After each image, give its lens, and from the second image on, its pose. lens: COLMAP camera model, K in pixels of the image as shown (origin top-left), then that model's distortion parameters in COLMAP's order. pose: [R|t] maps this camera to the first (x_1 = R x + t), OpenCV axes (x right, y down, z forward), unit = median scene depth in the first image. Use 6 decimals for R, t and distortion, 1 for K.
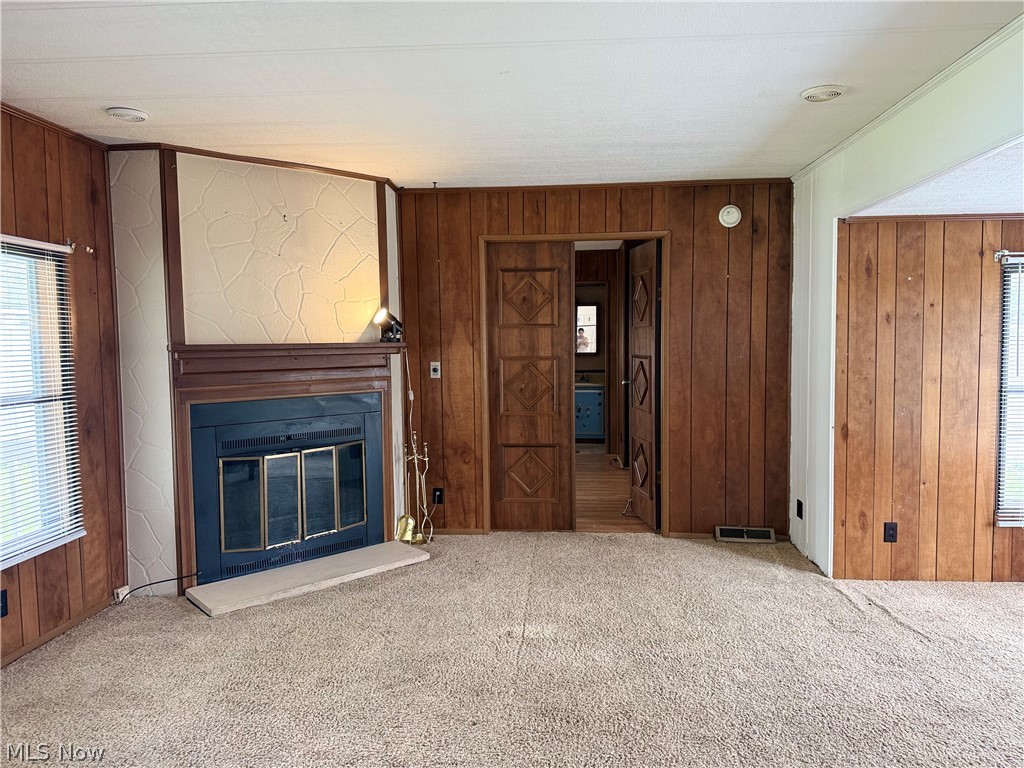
lens RADIAL K [[741.9, 0, 506.7], [0, 741.9, 389.8], [0, 0, 1]] dist [0.102235, -0.082199]
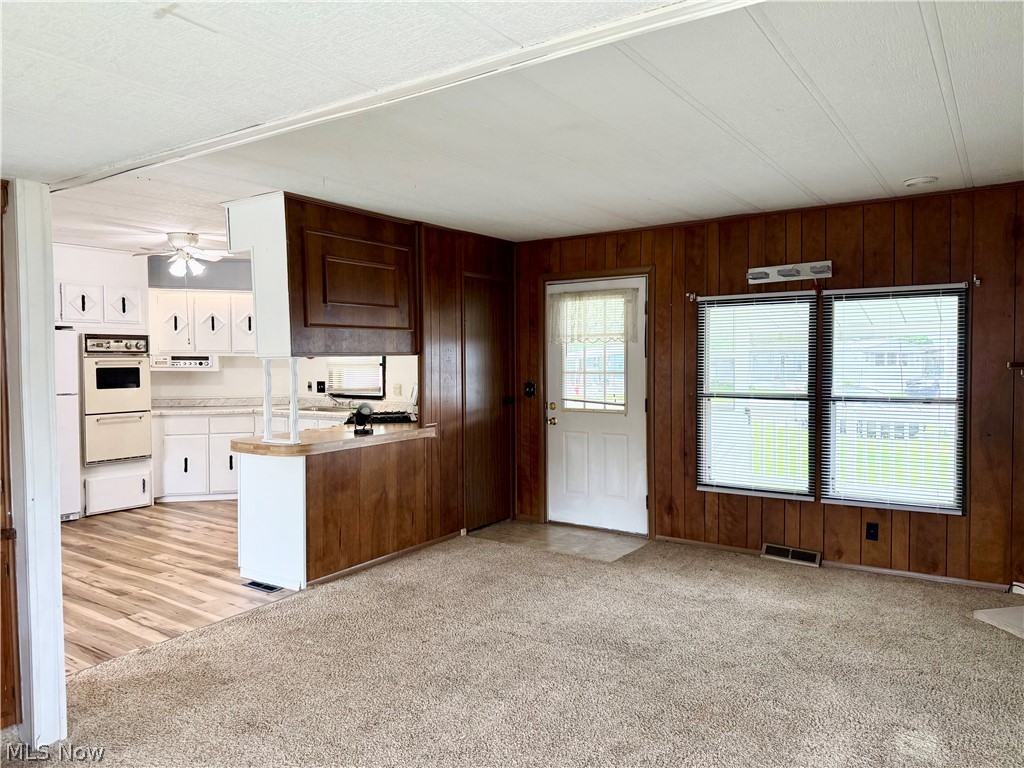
lens RADIAL K [[741.9, 0, 514.5], [0, 741.9, 382.9], [0, 0, 1]] dist [0.102235, -0.082199]
pose [[-0.509796, 0.038719, -0.859423, 0.742241], [-0.047071, 0.996235, 0.072805, -0.067031], [0.859006, 0.077570, -0.506054, 0.845877]]
